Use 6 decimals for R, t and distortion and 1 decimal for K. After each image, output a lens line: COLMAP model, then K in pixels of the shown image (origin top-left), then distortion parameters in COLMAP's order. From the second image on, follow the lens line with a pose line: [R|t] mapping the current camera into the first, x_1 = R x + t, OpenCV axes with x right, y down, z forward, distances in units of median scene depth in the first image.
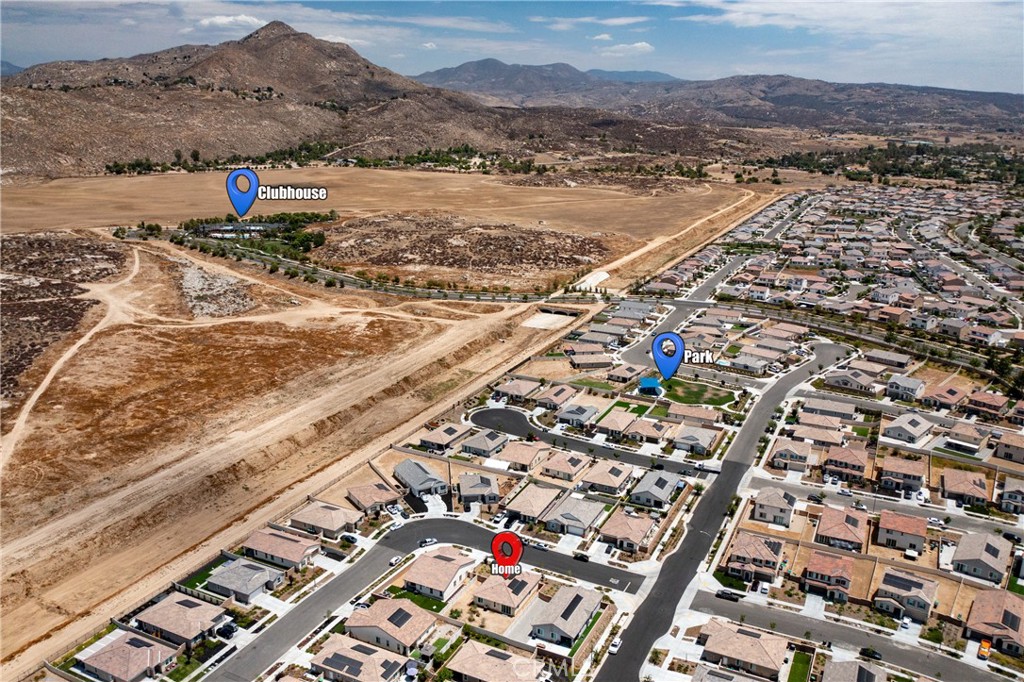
lens RADIAL K [[813.1, 0, 513.9], [0, 813.1, 345.6], [0, 0, 1]] dist [-0.022906, 0.023128]
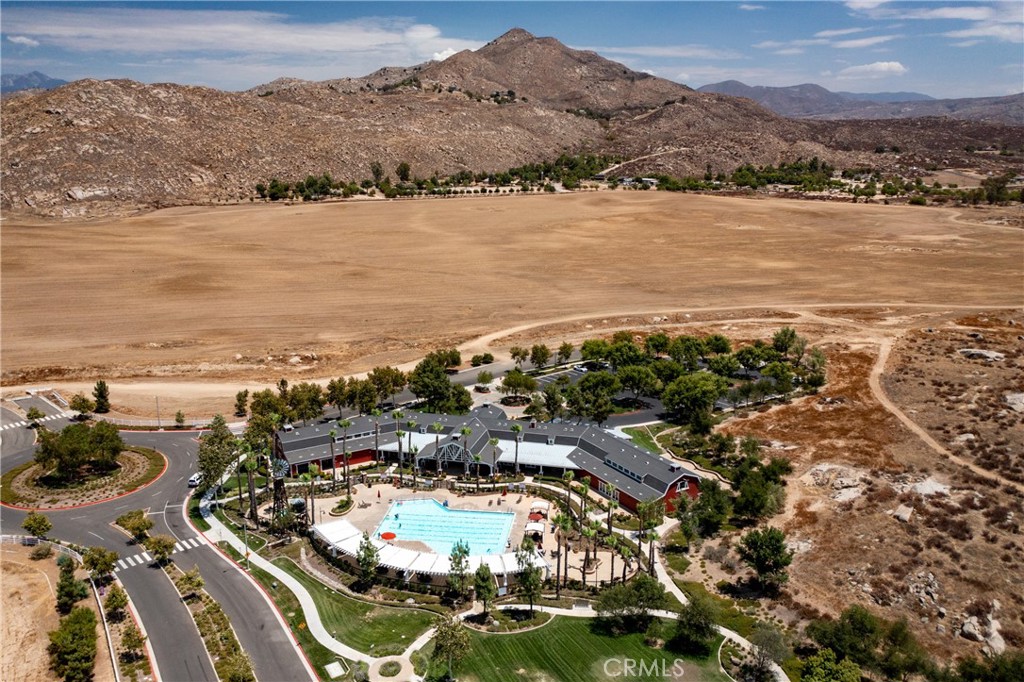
lens RADIAL K [[813.1, 0, 511.0], [0, 813.1, 340.1], [0, 0, 1]] dist [-0.022906, 0.023128]
pose [[0.965126, 0.048533, -0.257248, -0.061243], [-0.059113, 0.997687, -0.033553, -0.037362], [0.255025, 0.047589, 0.965763, 0.177937]]
